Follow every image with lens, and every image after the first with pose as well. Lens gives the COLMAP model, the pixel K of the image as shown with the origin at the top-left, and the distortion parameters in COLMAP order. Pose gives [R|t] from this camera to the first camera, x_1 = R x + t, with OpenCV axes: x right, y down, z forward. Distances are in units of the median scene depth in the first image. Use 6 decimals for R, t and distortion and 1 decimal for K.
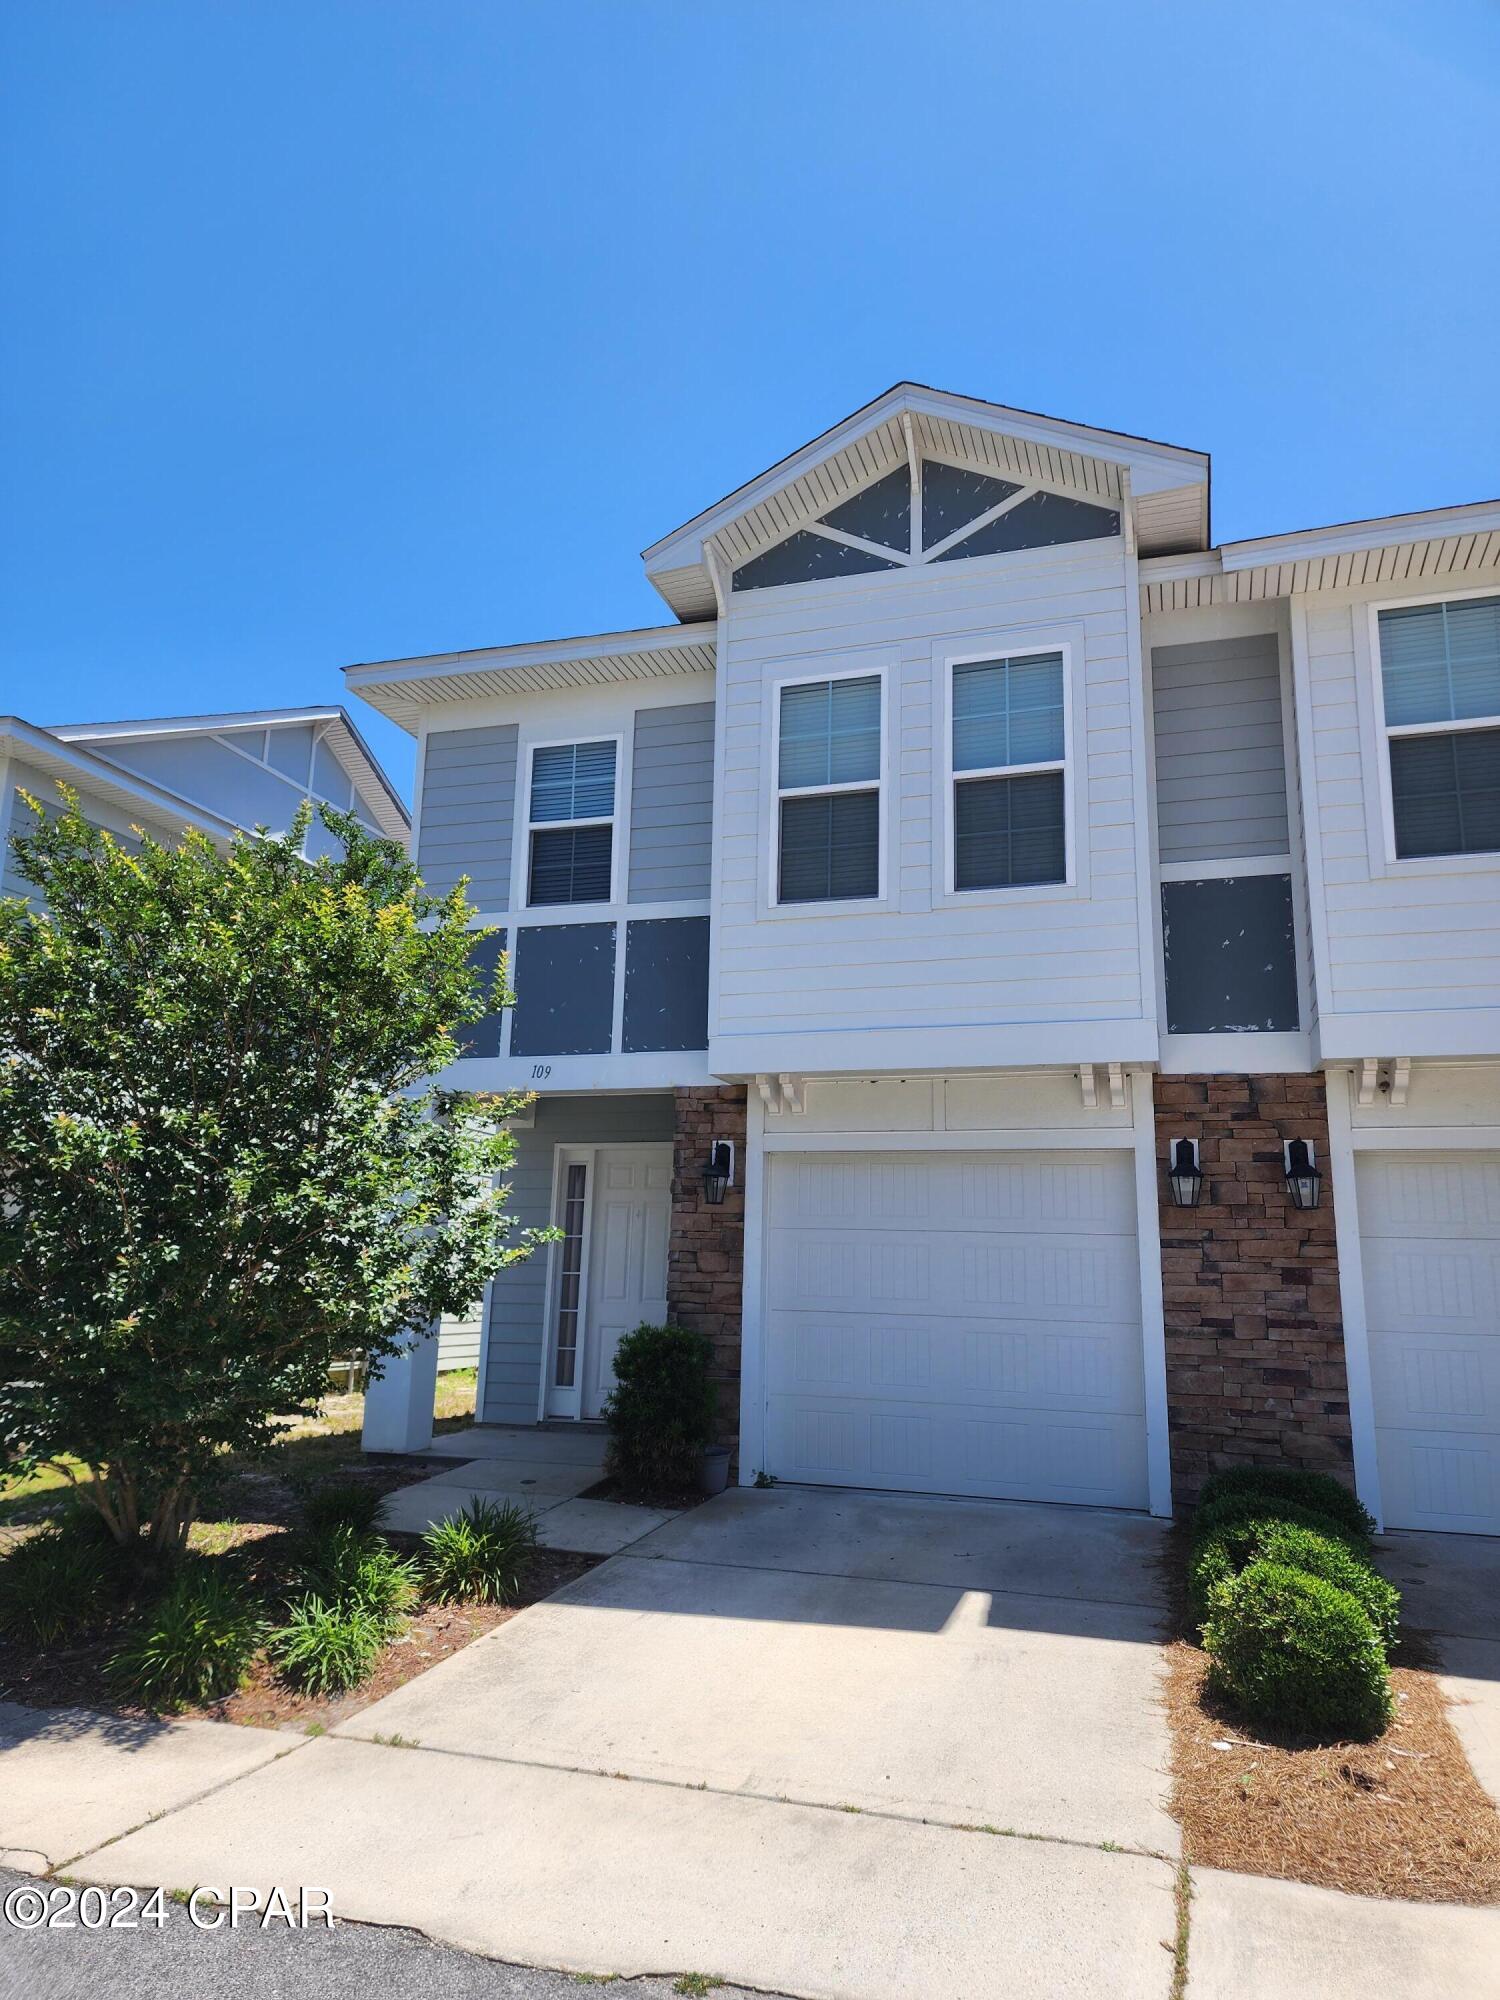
lens RADIAL K [[1334.9, 0, 760.5], [0, 1334.9, 1012.7], [0, 0, 1]] dist [0.067165, -0.054629]
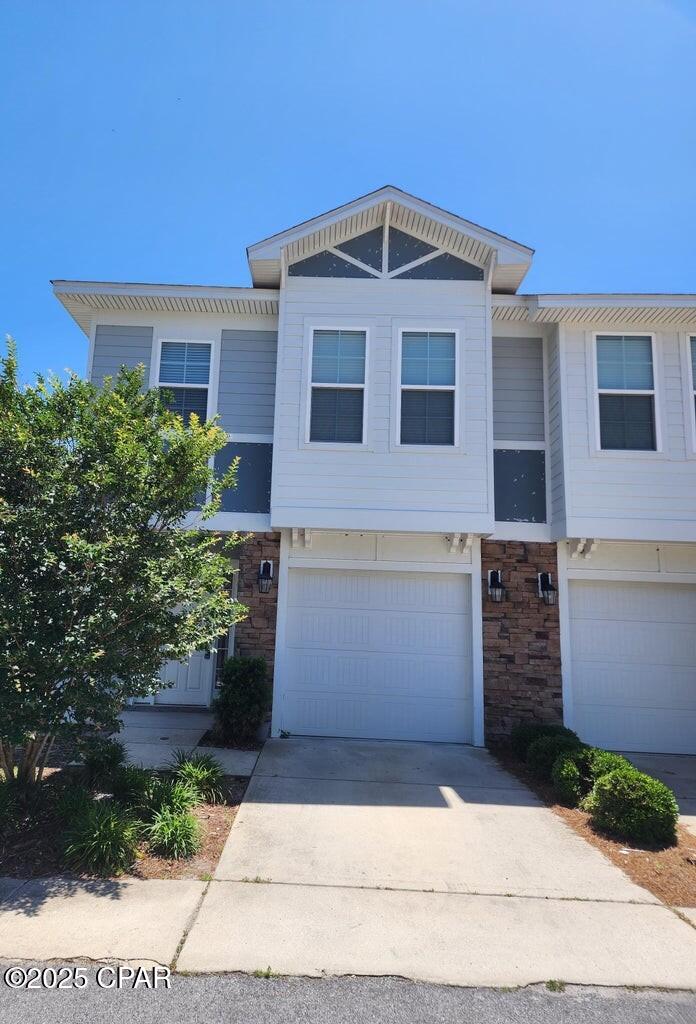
lens RADIAL K [[678.2, 0, 339.2], [0, 678.2, 510.1], [0, 0, 1]] dist [0.052569, -0.028511]
pose [[0.957646, 0.067039, 0.280035, -0.235447], [-0.073891, 0.997169, 0.013969, 0.001806], [-0.278305, -0.034069, 0.959888, 0.036964]]
